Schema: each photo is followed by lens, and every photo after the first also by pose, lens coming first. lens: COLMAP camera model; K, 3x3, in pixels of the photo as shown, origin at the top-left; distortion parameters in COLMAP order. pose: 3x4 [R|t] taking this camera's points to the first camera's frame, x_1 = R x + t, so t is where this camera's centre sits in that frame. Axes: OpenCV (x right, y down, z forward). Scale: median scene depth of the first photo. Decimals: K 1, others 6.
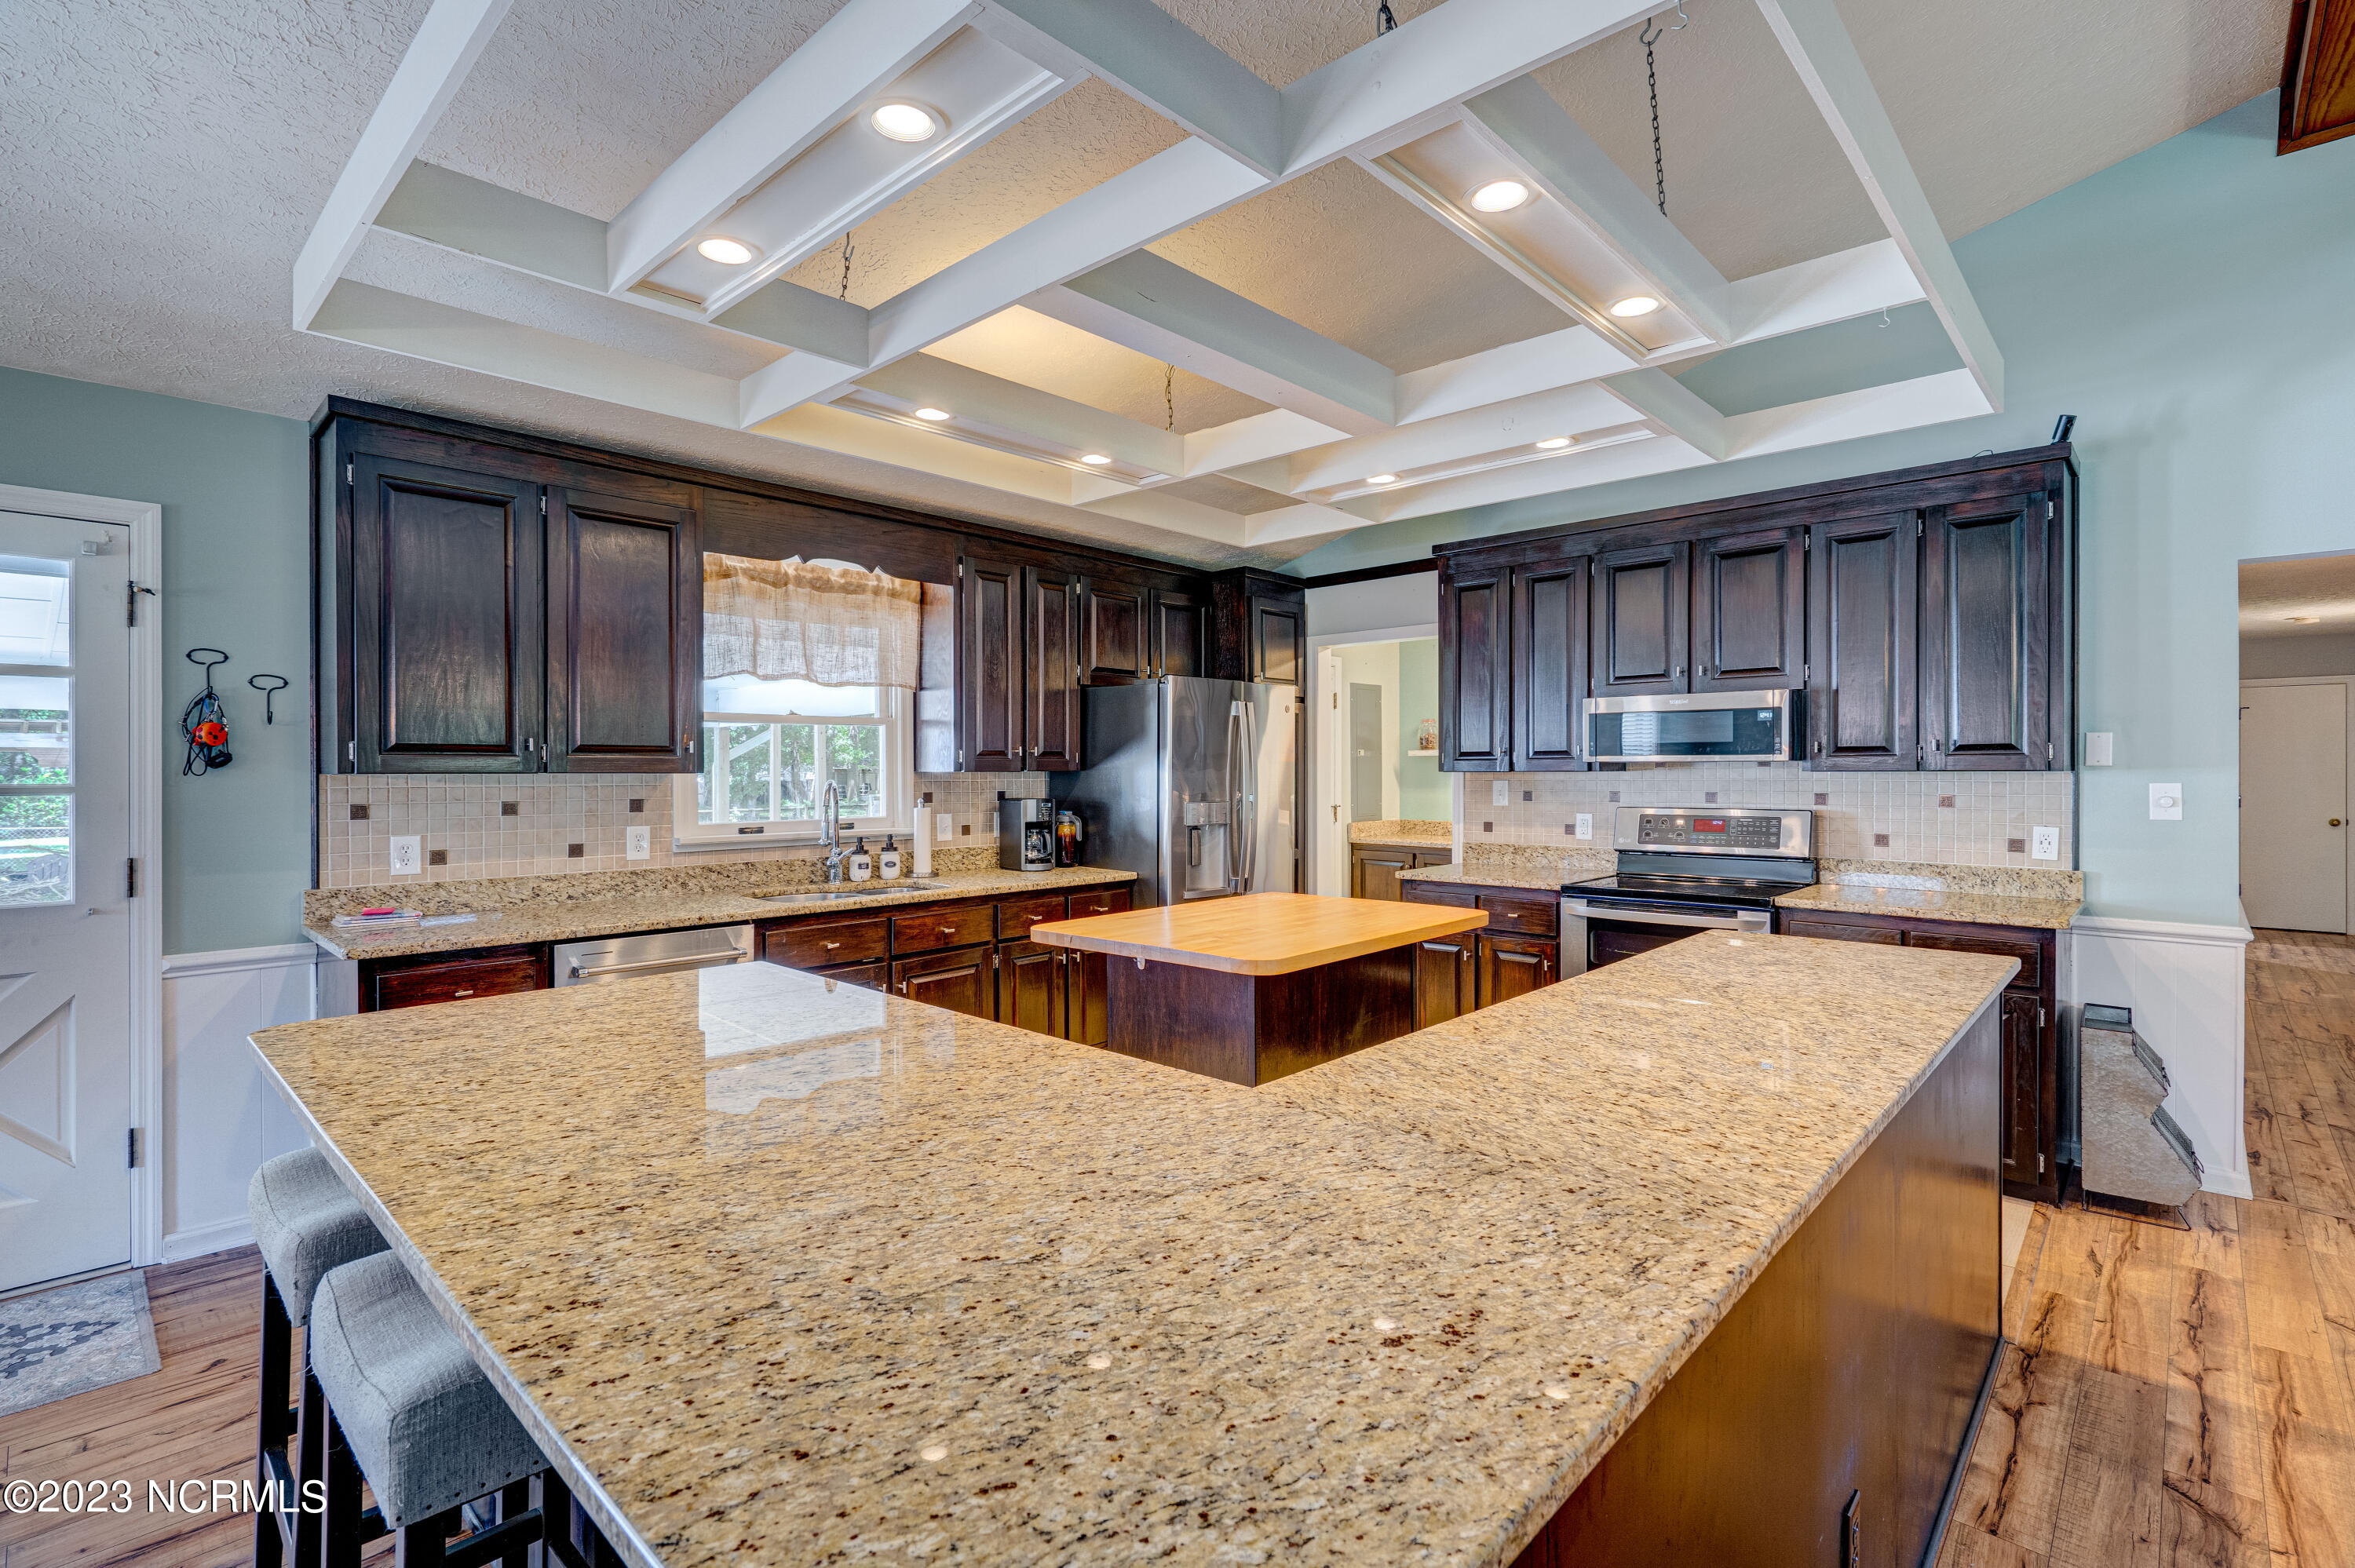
lens RADIAL K [[1085.2, 0, 1181.5], [0, 1085.2, 775.2], [0, 0, 1]] dist [-0.008266, 0.002119]
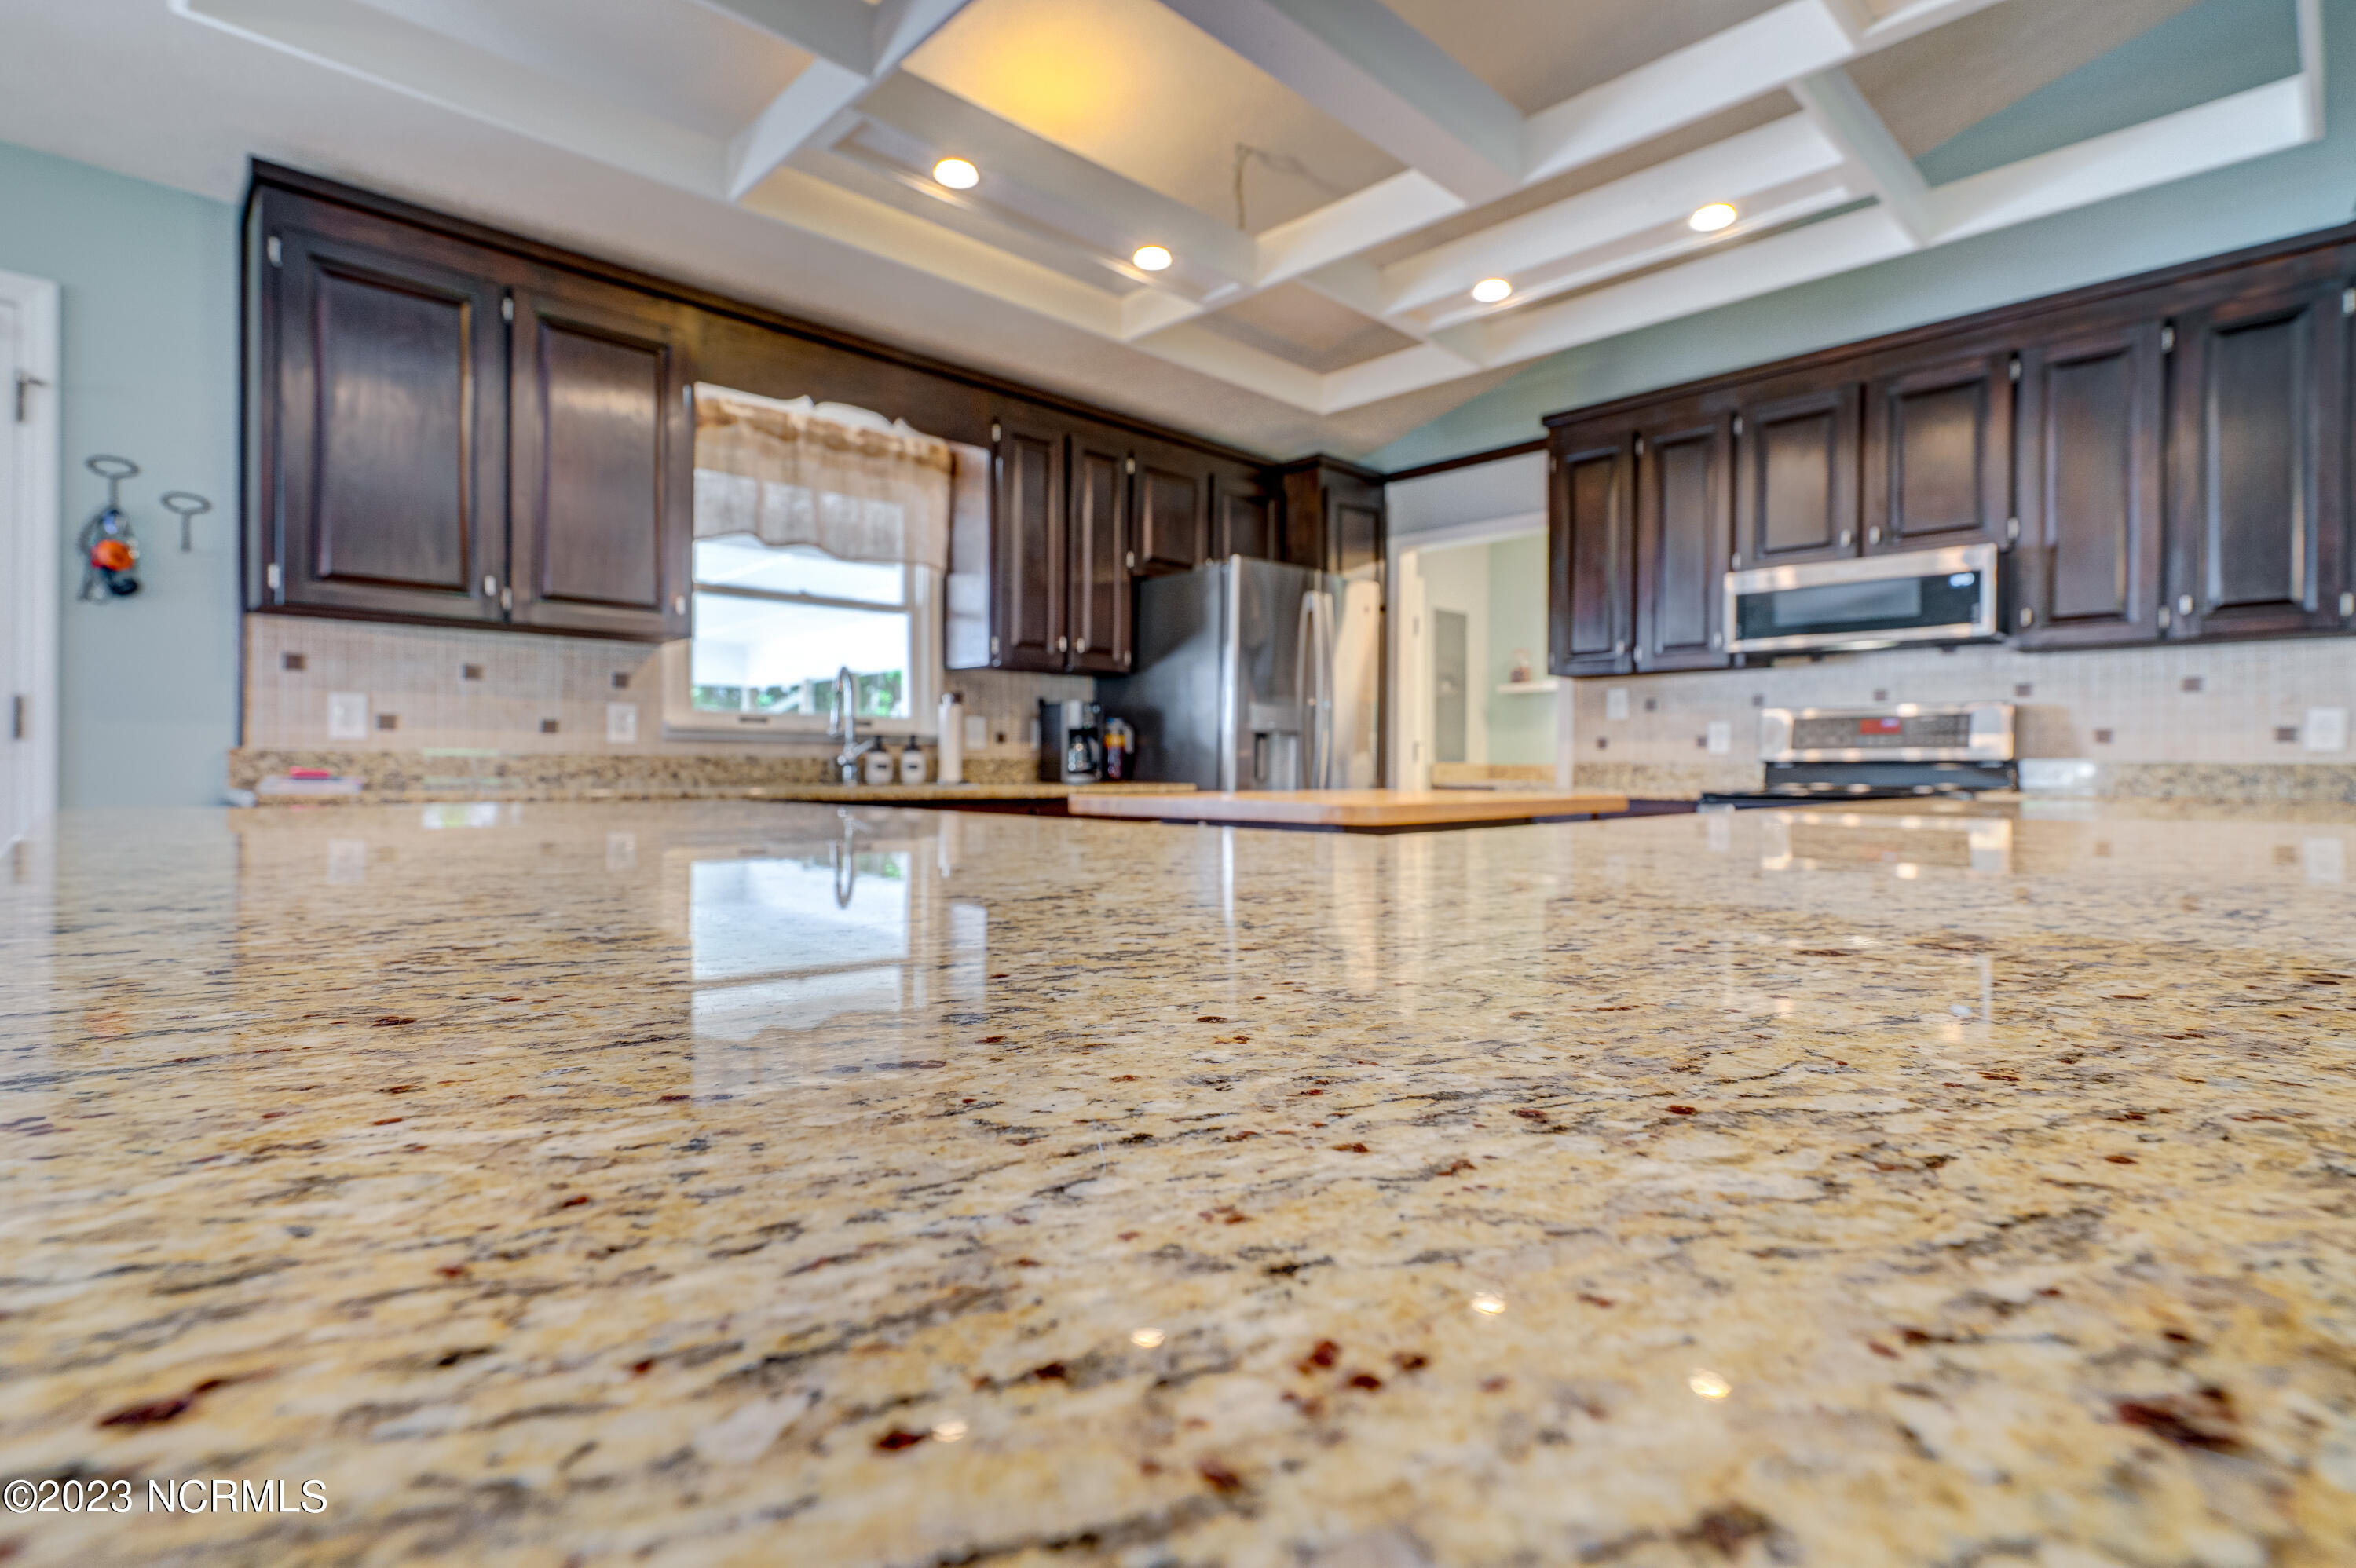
lens RADIAL K [[1135.1, 0, 1180.6], [0, 1135.1, 780.2], [0, 0, 1]] dist [0.002681, -0.003478]
pose [[0.998805, 0.007778, -0.048245, -0.009780], [-0.007455, 0.999949, 0.006869, 0.089687], [0.048296, -0.006501, 0.998812, 0.102595]]
